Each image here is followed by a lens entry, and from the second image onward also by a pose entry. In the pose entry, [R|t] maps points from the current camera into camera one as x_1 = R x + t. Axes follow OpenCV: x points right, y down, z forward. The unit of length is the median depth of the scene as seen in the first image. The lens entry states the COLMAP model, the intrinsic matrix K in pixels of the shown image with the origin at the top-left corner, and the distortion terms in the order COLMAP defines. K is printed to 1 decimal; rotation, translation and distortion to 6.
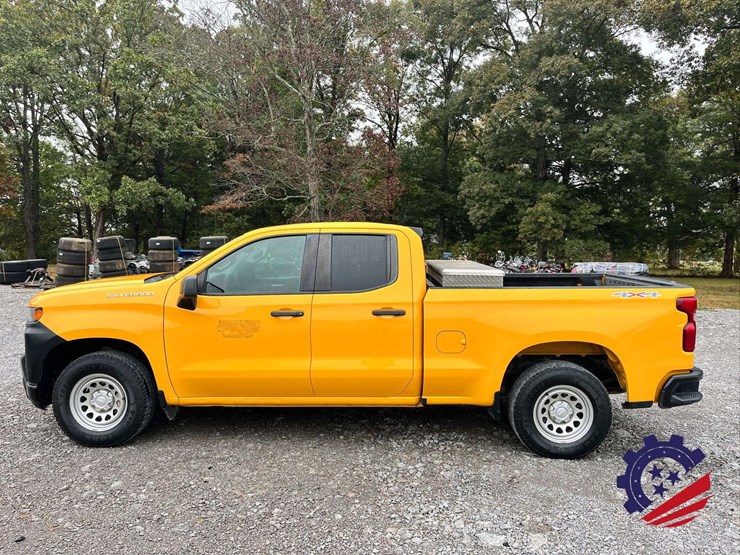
lens RADIAL K [[553.6, 0, 363.5], [0, 553.6, 276.6], [0, 0, 1]] dist [0.066465, -0.089515]
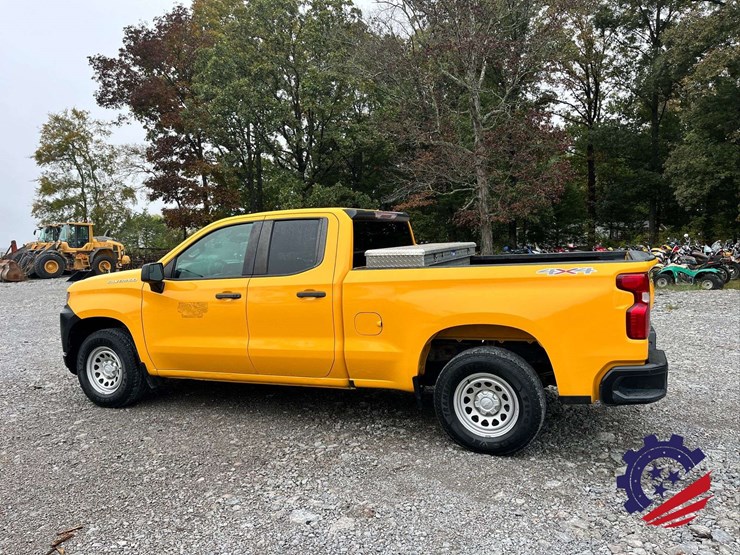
lens RADIAL K [[555.9, 0, 371.1], [0, 555.9, 274.2], [0, 0, 1]] dist [0.064943, -0.090699]
pose [[0.929692, -0.019541, -0.367818, 0.517029], [0.020074, 0.999796, -0.002378, 0.032081], [0.367790, -0.005173, 0.929895, 0.087526]]
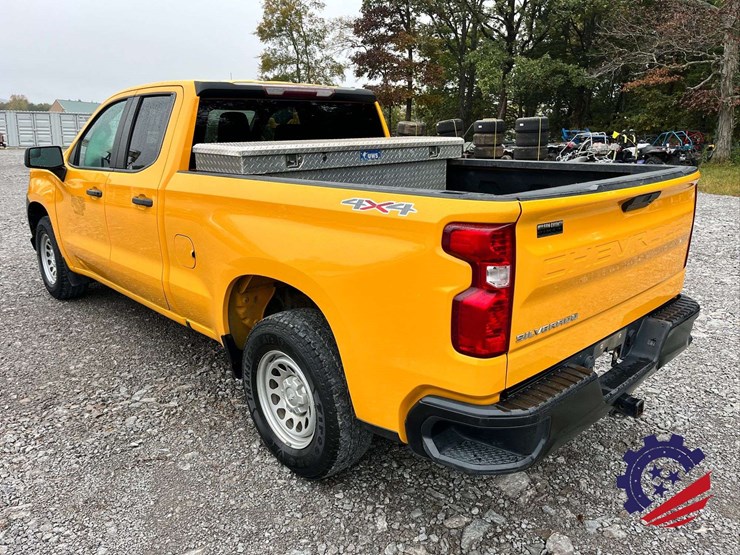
lens RADIAL K [[555.9, 0, 371.1], [0, 555.9, 274.2], [0, 0, 1]] dist [0.064943, -0.090699]
pose [[0.708660, 0.171344, -0.684429, 0.792675], [-0.037652, 0.977865, 0.205820, -0.006624], [0.704545, -0.120086, 0.699425, 0.661493]]
